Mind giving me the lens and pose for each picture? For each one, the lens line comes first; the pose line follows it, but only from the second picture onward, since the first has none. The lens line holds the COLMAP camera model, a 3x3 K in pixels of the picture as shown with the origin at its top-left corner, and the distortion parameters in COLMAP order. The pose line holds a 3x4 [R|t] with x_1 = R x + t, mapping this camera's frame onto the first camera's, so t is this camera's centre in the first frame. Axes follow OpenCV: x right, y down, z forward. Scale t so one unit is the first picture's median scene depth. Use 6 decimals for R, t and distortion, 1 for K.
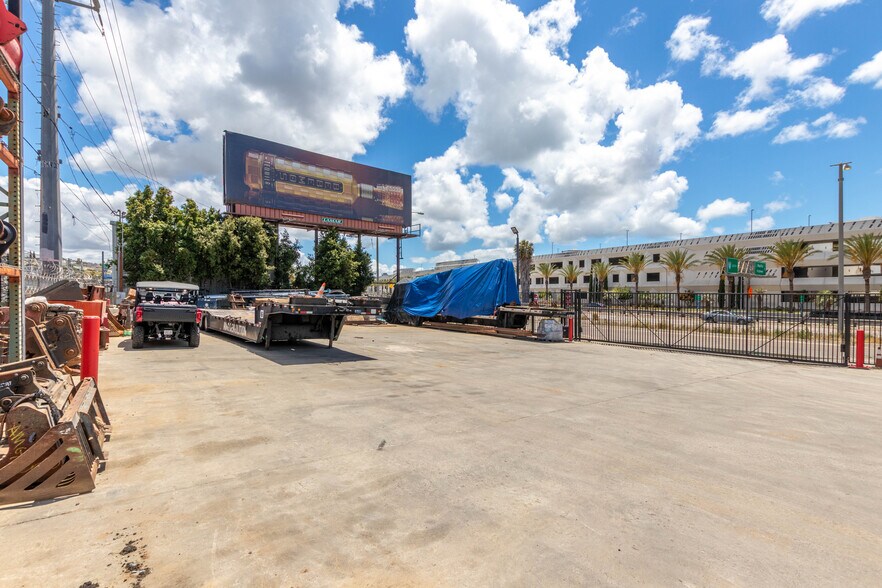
lens RADIAL K [[405.1, 0, 434.4], [0, 405.1, 296.3], [0, 0, 1]] dist [0.008190, -0.003317]
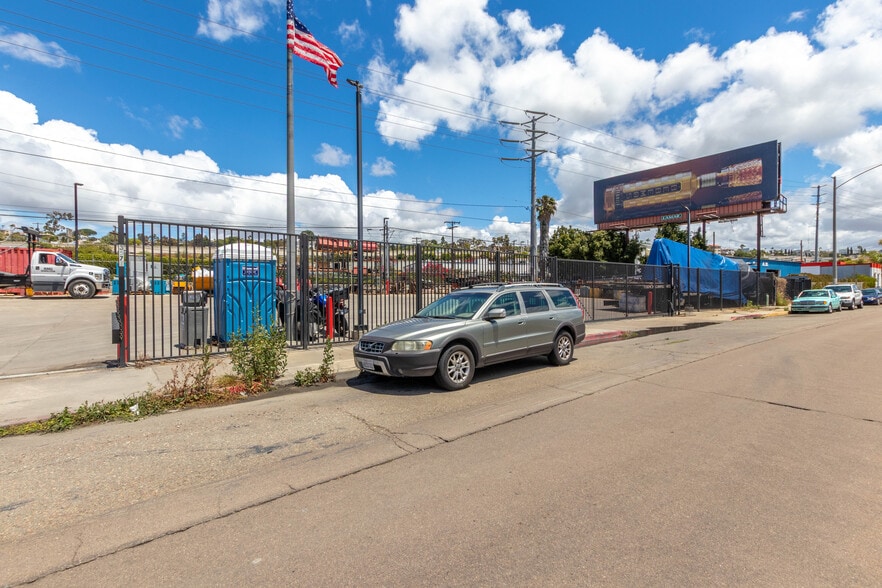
lens RADIAL K [[405.1, 0, 434.1], [0, 405.1, 291.1], [0, 0, 1]] dist [0.008190, -0.003317]
pose [[-0.039781, 0.000514, -0.999208, 1.115847], [-0.005101, 0.999987, 0.000718, 0.041902], [0.999195, 0.005126, -0.039778, 0.391780]]
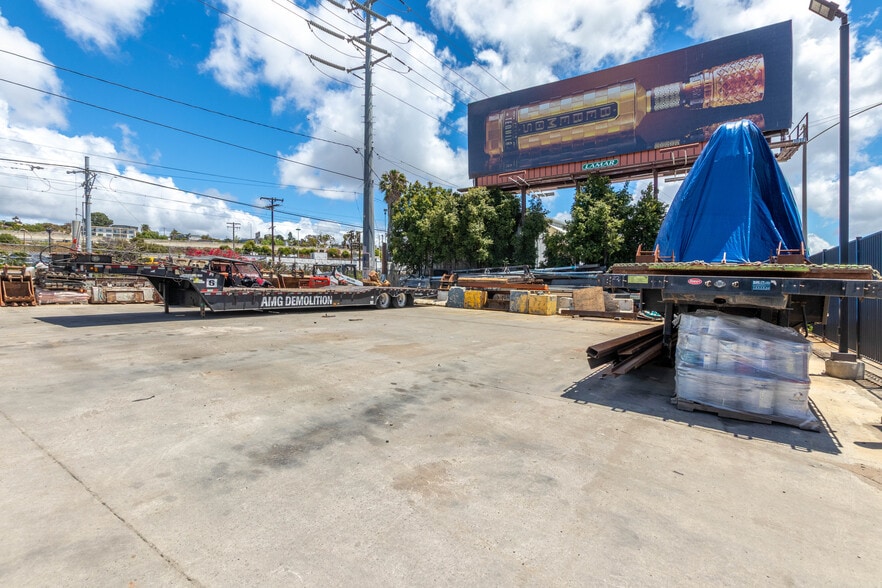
lens RADIAL K [[405.1, 0, 434.9], [0, 405.1, 295.3], [0, 0, 1]] dist [0.008190, -0.003317]
pose [[0.311629, 0.009046, -0.950161, 0.353742], [-0.006937, 0.999950, 0.007244, 0.034085], [0.950179, 0.004334, 0.311676, 0.596589]]
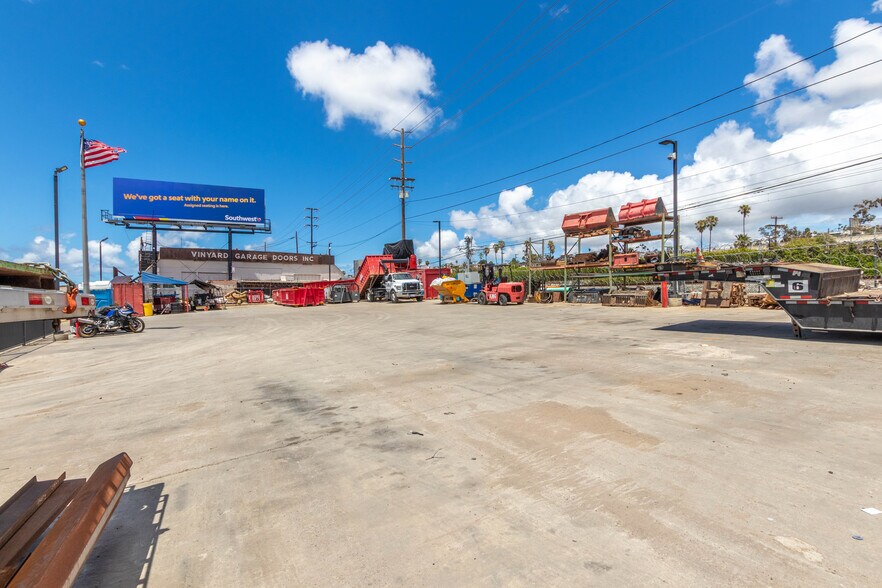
lens RADIAL K [[405.1, 0, 435.7], [0, 405.1, 298.5], [0, 0, 1]] dist [0.008190, -0.003317]
pose [[-0.992222, 0.011357, 0.123962, 0.099372], [0.013883, 0.999713, 0.019532, 0.025582], [-0.123705, 0.021102, -0.992095, 0.818376]]
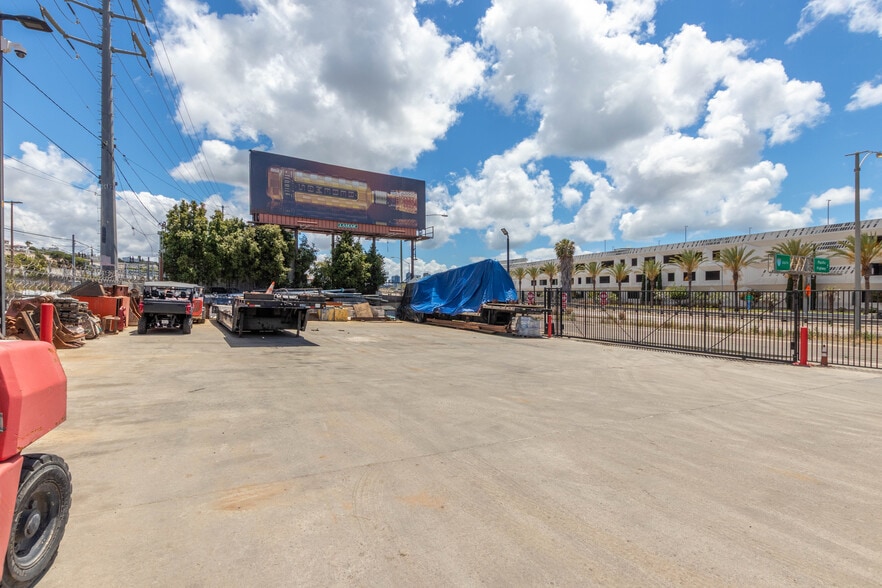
lens RADIAL K [[405.1, 0, 435.1], [0, 405.1, 295.9], [0, 0, 1]] dist [0.008190, -0.003317]
pose [[0.990156, 0.000535, -0.139968, 0.153147], [-0.000696, 0.999999, -0.001104, 0.004260], [0.139967, 0.001190, 0.990155, -0.055889]]
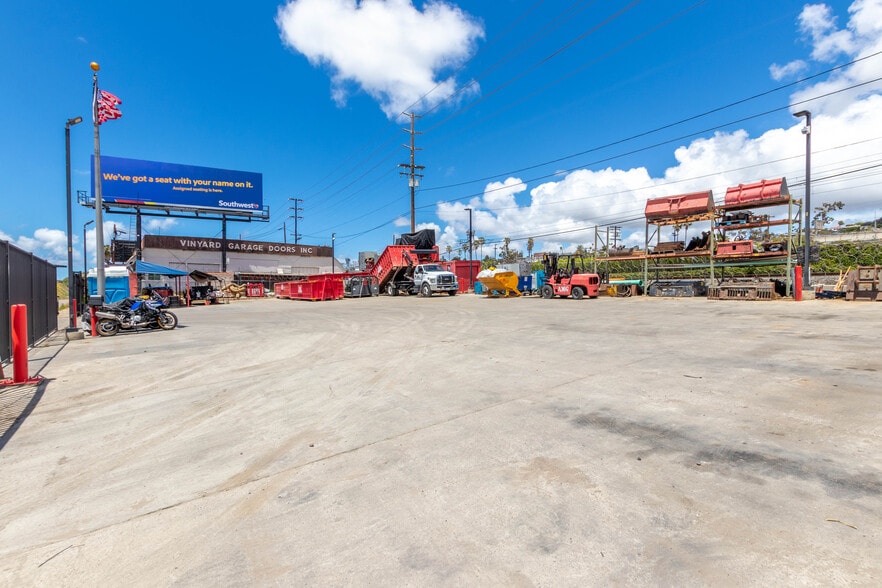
lens RADIAL K [[405.1, 0, 436.2], [0, 405.1, 298.6], [0, 0, 1]] dist [0.008190, -0.003317]
pose [[-0.998442, 0.006099, 0.055472, 0.276860], [0.007717, 0.999550, 0.028990, 0.032864], [-0.055270, 0.029373, -0.998039, 0.738873]]
